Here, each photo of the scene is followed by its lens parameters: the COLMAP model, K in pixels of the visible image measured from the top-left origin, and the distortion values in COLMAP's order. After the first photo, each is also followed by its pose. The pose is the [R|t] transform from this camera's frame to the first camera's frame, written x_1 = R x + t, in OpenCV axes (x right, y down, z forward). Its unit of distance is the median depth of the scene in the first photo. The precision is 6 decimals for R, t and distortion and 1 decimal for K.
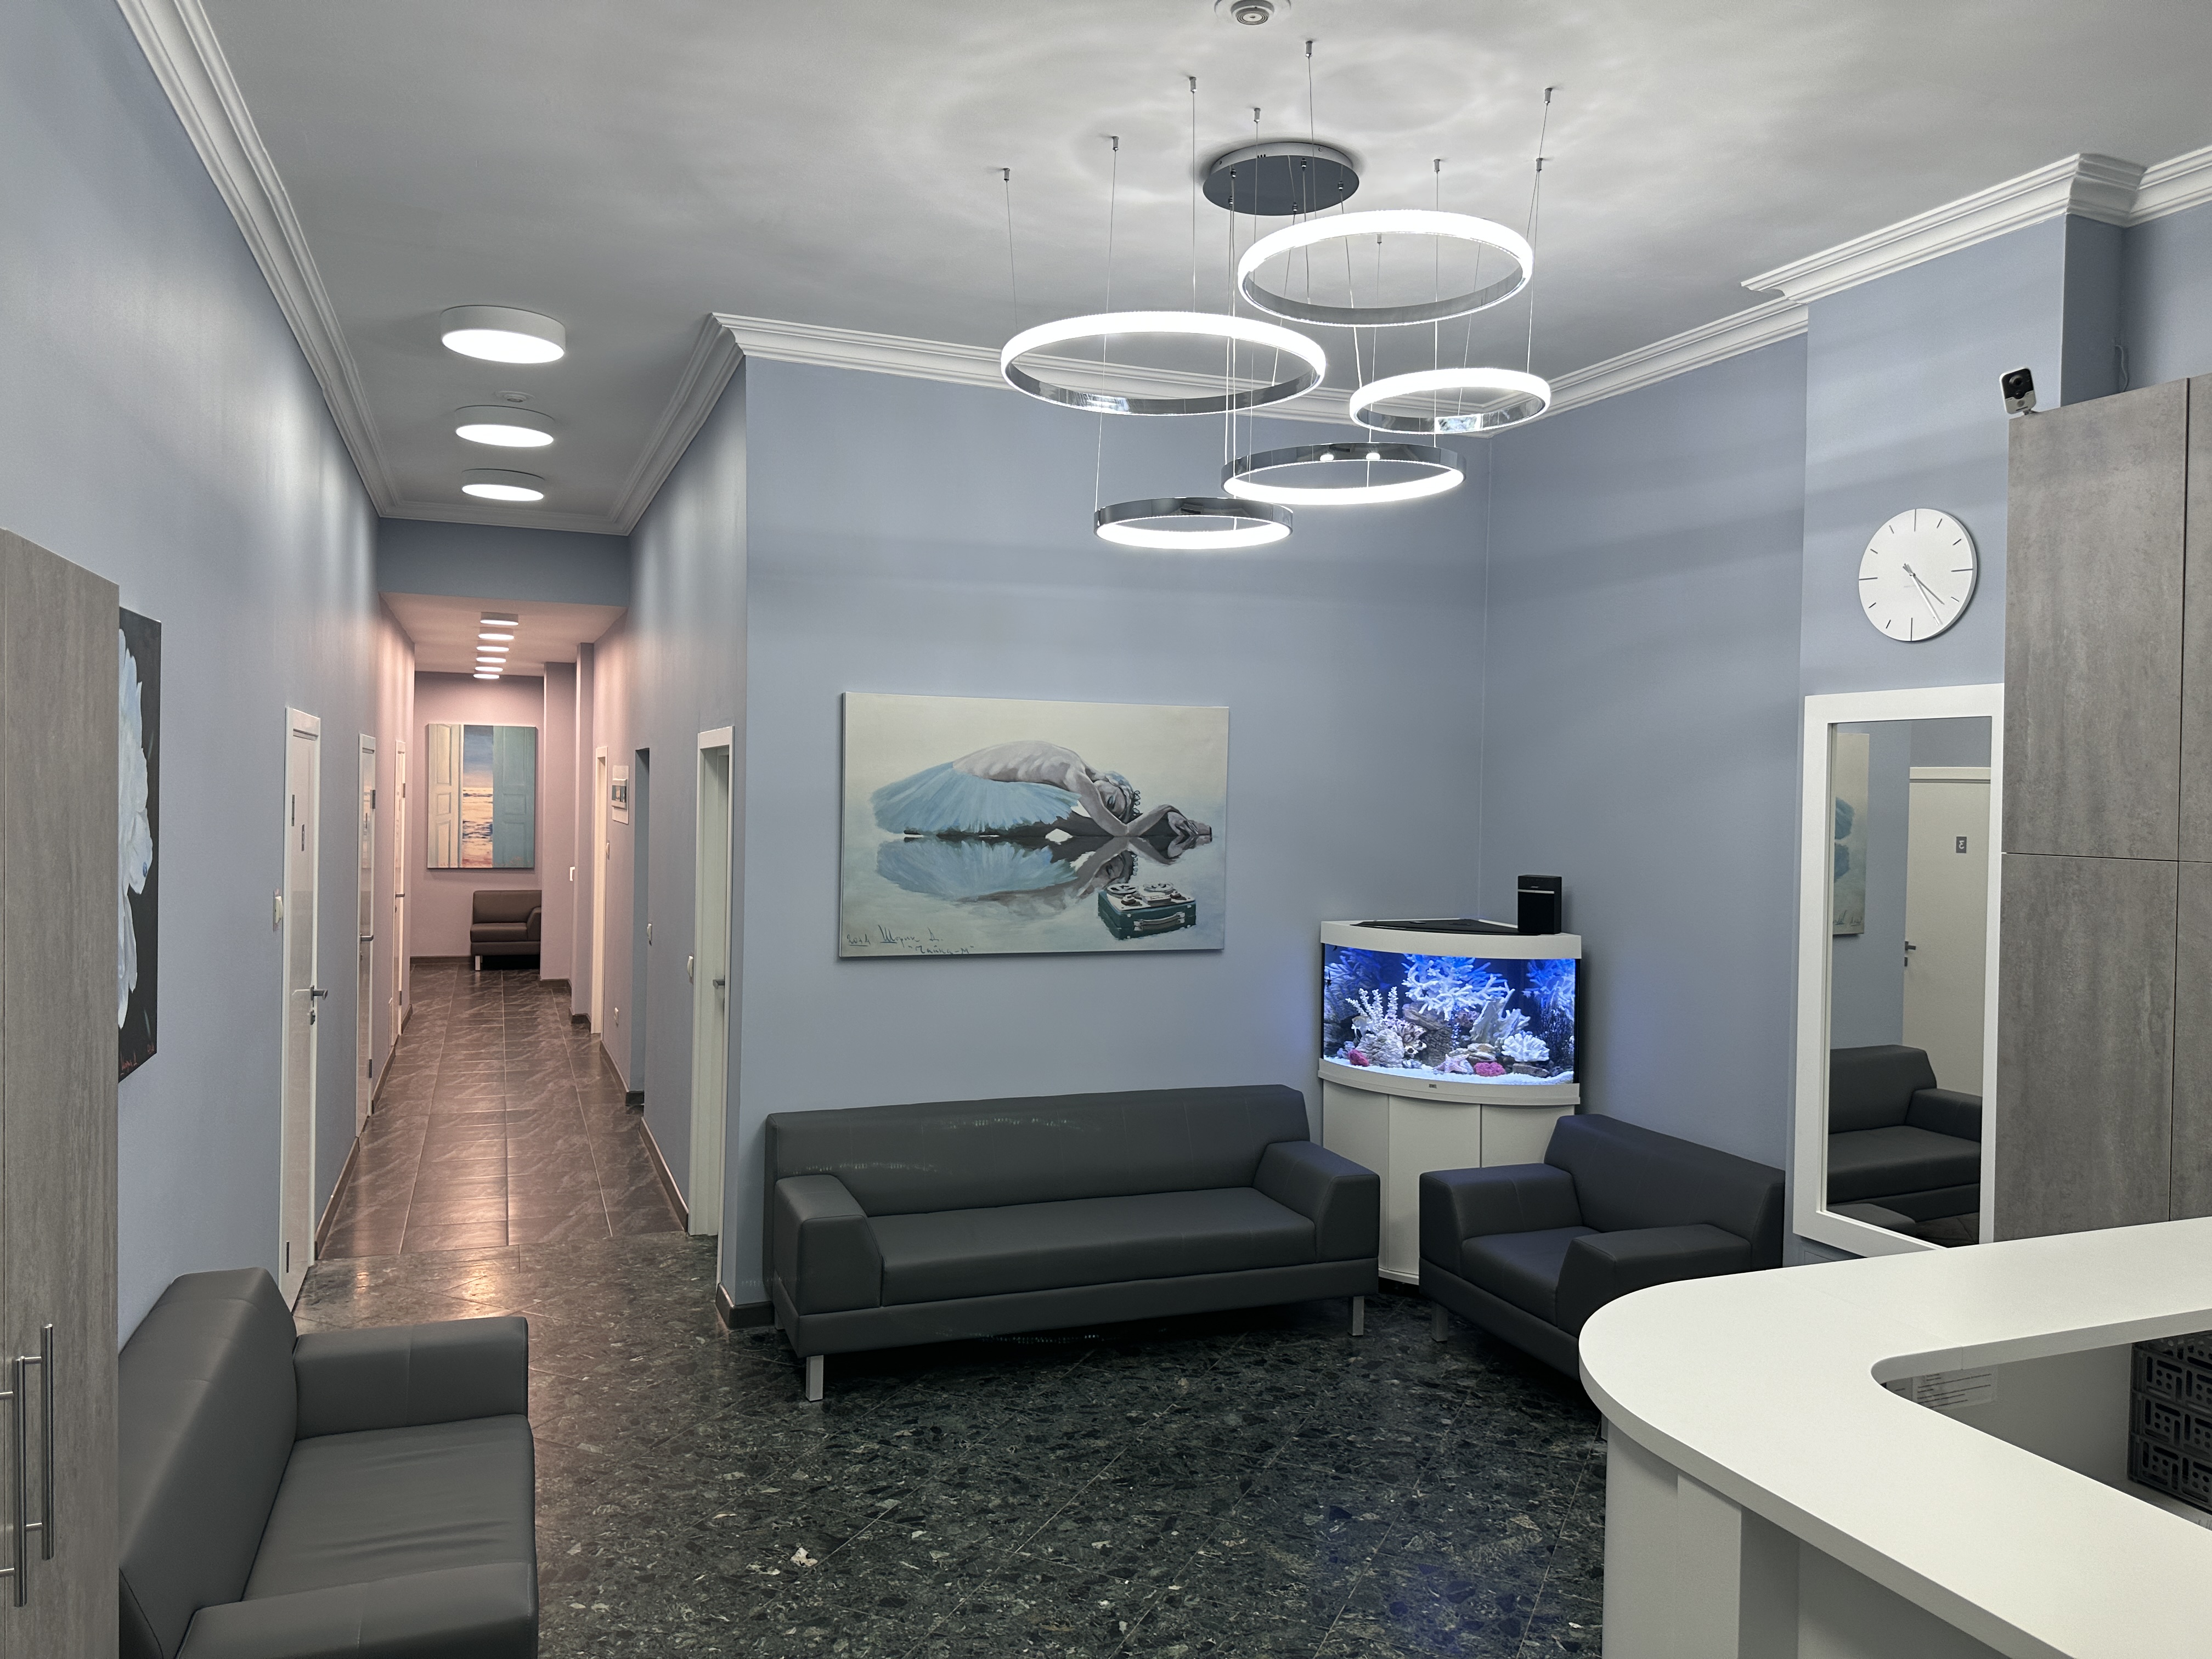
lens RADIAL K [[1612.9, 0, 1105.7], [0, 1612.9, 821.9], [0, 0, 1]] dist [0.025075, -0.020842]
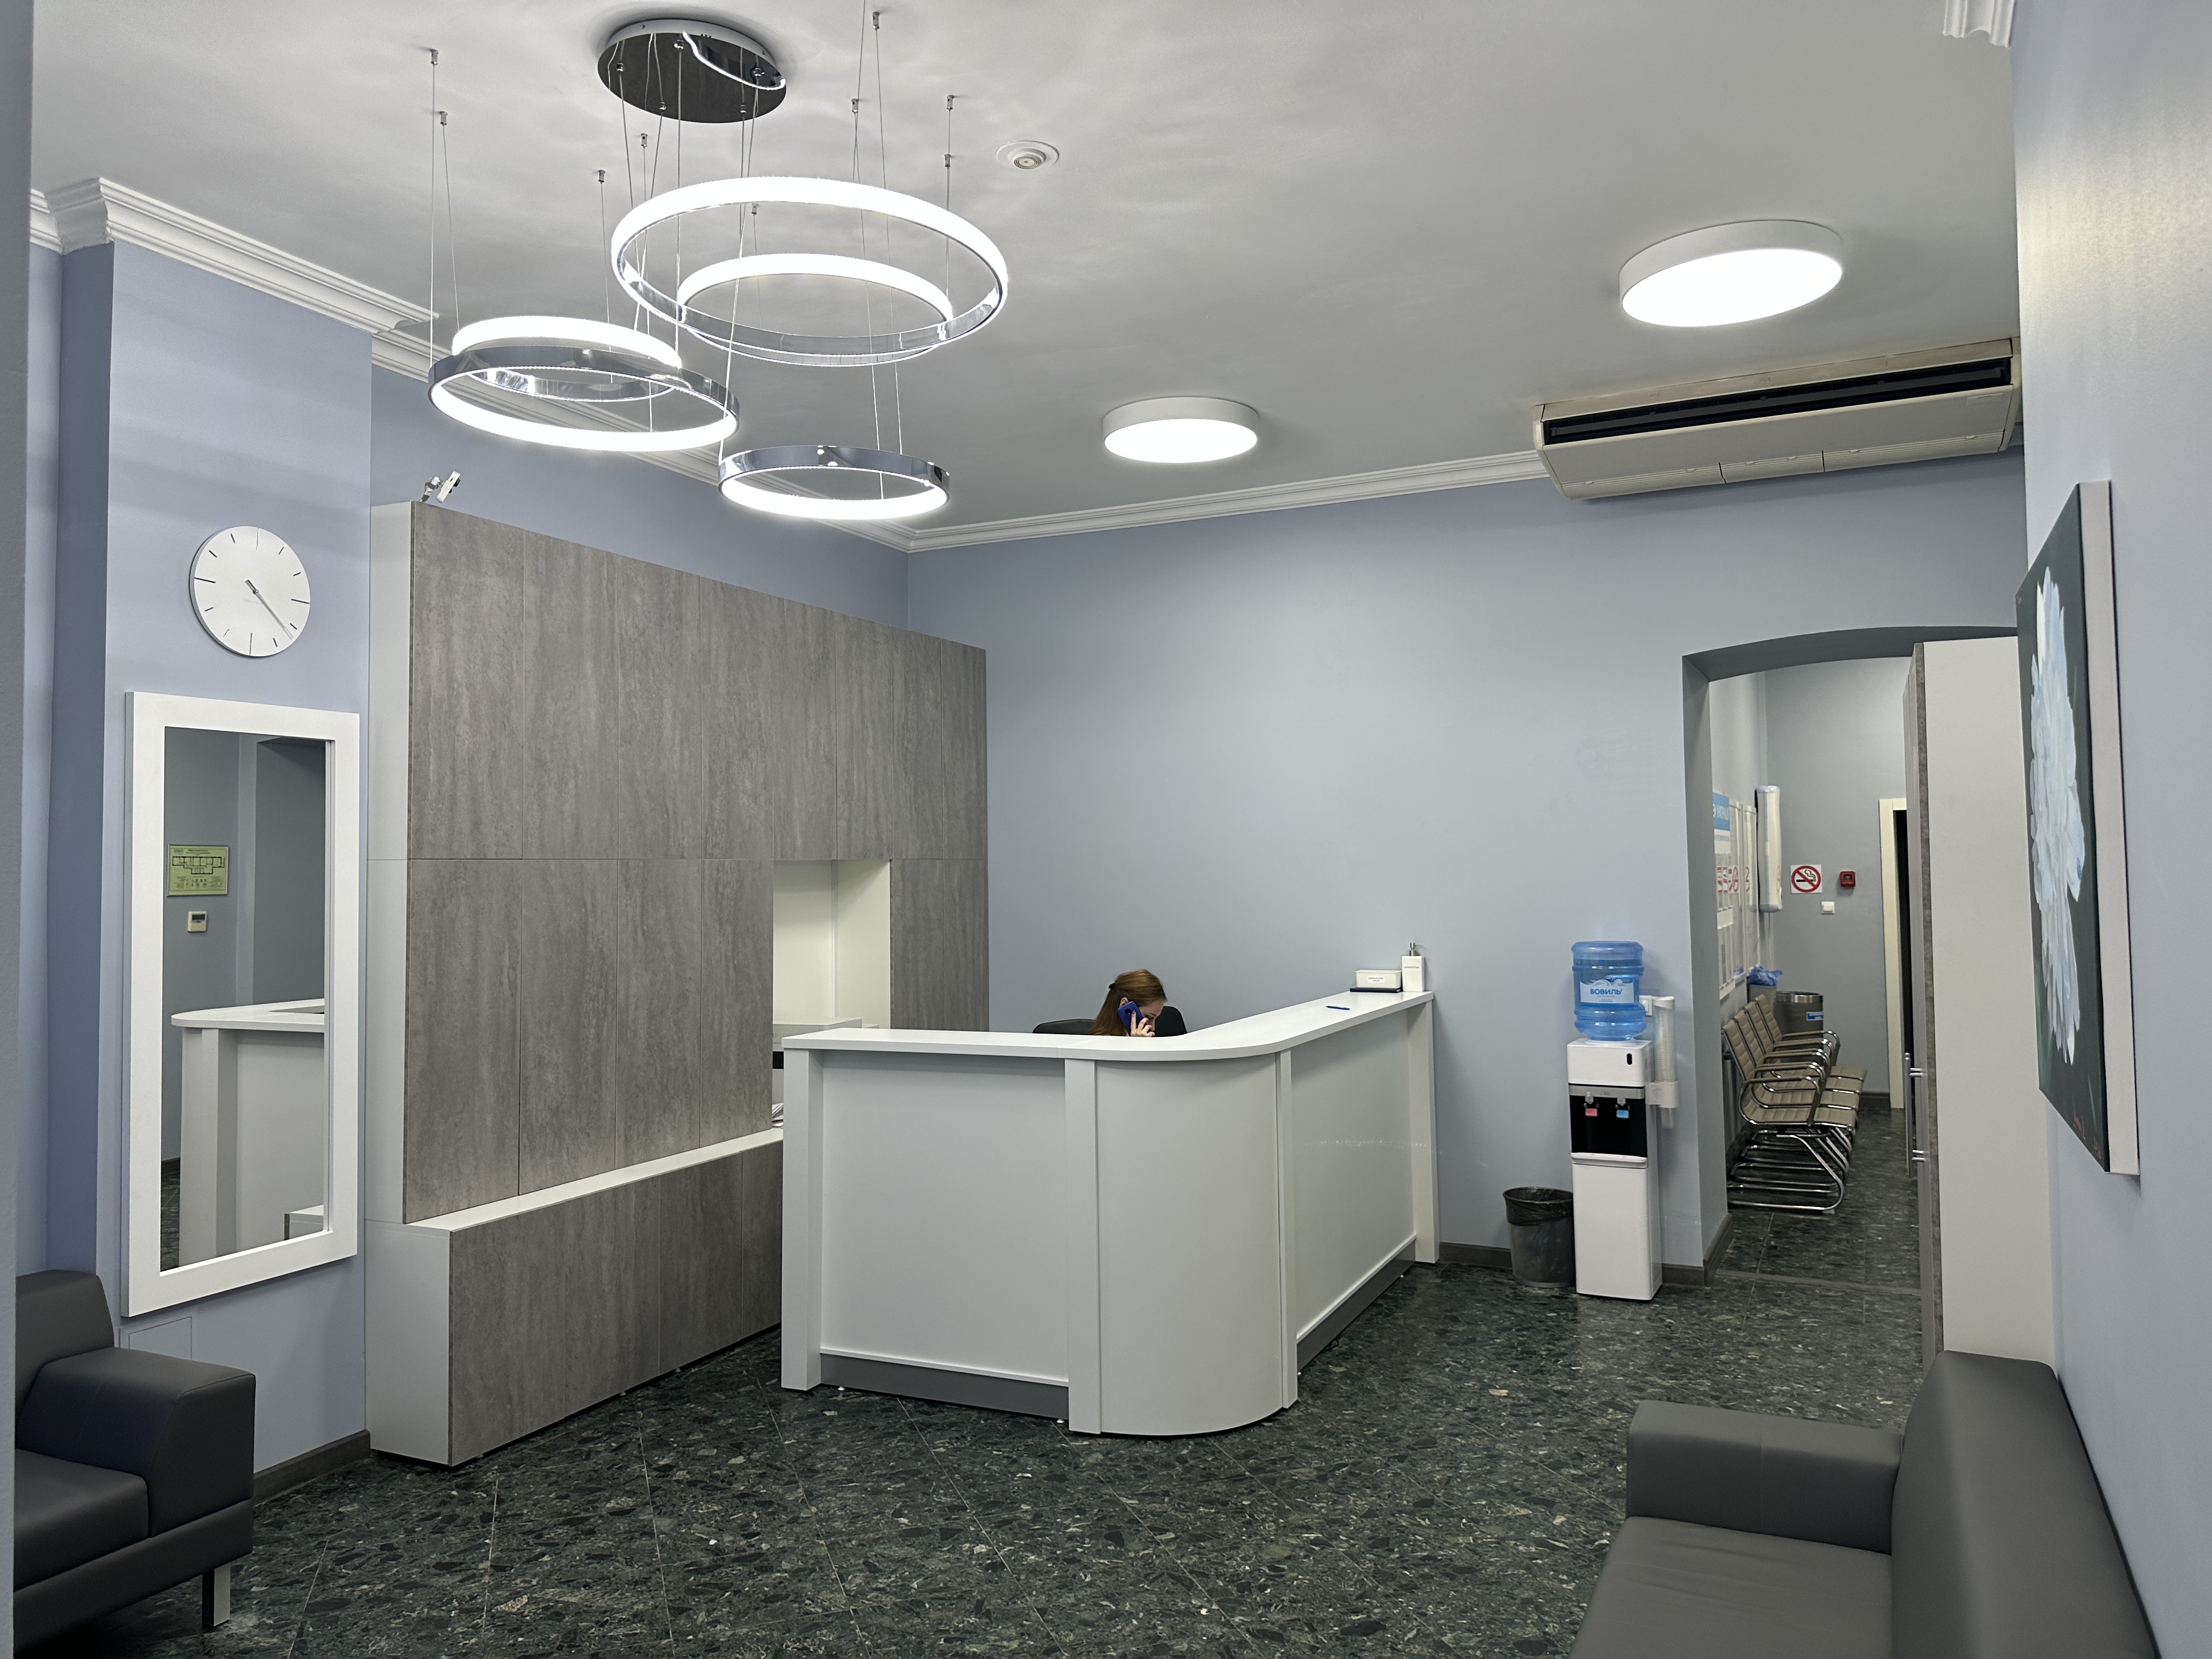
lens RADIAL K [[1612.9, 0, 1102.5], [0, 1612.9, 825.6], [0, 0, 1]] dist [0.025075, -0.020842]
pose [[-0.697923, 0.013056, 0.716054, -0.688244], [0.016074, 0.999868, -0.002565, 0.005776], [-0.715992, 0.009720, -0.698041, 1.536733]]
